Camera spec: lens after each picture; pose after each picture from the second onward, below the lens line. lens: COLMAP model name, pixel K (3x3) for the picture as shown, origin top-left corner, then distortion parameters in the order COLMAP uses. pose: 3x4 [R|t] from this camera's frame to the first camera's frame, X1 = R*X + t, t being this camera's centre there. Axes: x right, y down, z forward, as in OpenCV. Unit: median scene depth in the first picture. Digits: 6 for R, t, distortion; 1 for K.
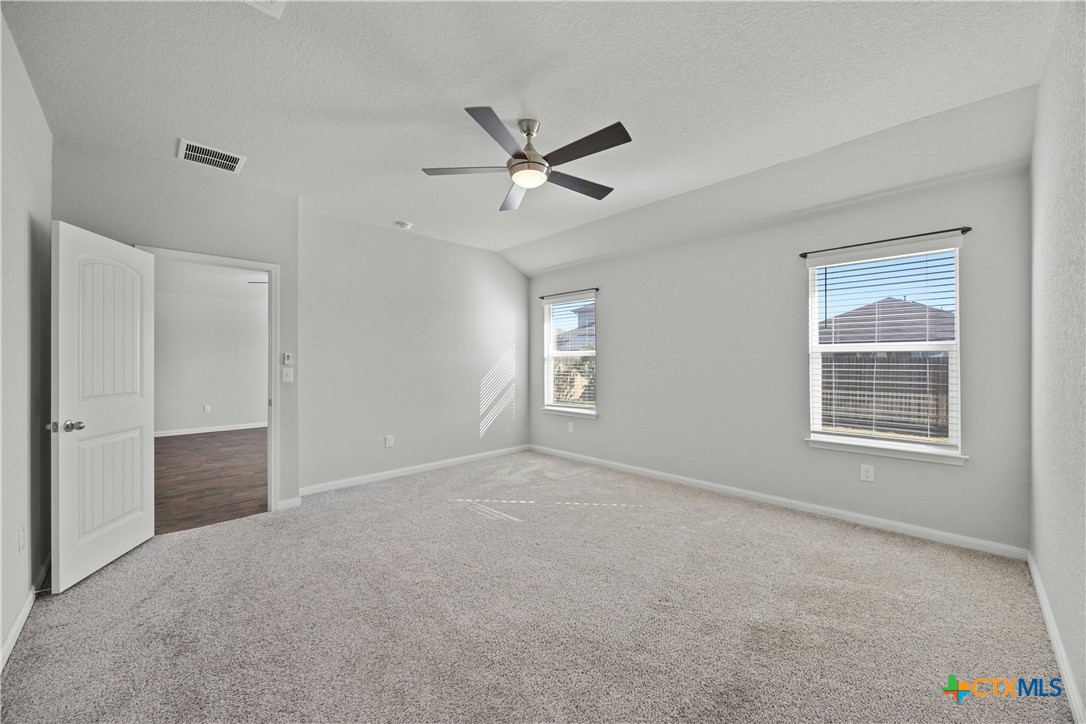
lens RADIAL K [[410.6, 0, 540.4], [0, 410.6, 362.1], [0, 0, 1]] dist [-0.001513, -0.000150]
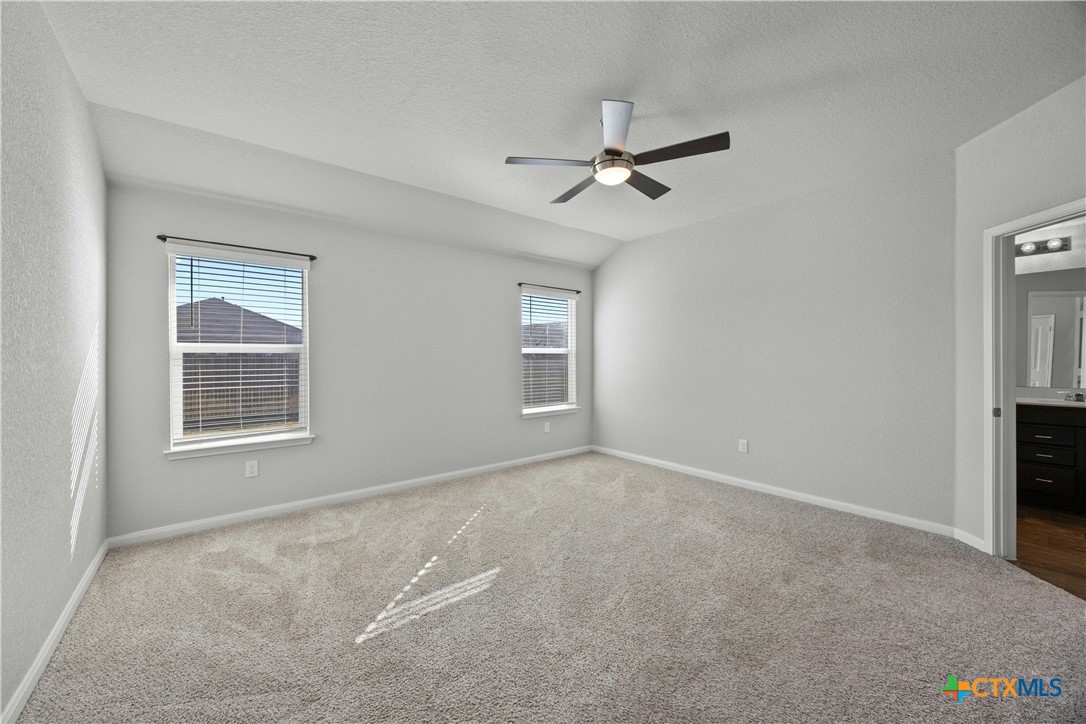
lens RADIAL K [[410.6, 0, 540.4], [0, 410.6, 362.1], [0, 0, 1]] dist [-0.001513, -0.000150]
pose [[0.098415, -0.007238, 0.995119, -0.459798], [0.009589, 0.999934, 0.006325, -0.000180], [-0.995099, 0.008920, 0.098478, 0.481183]]
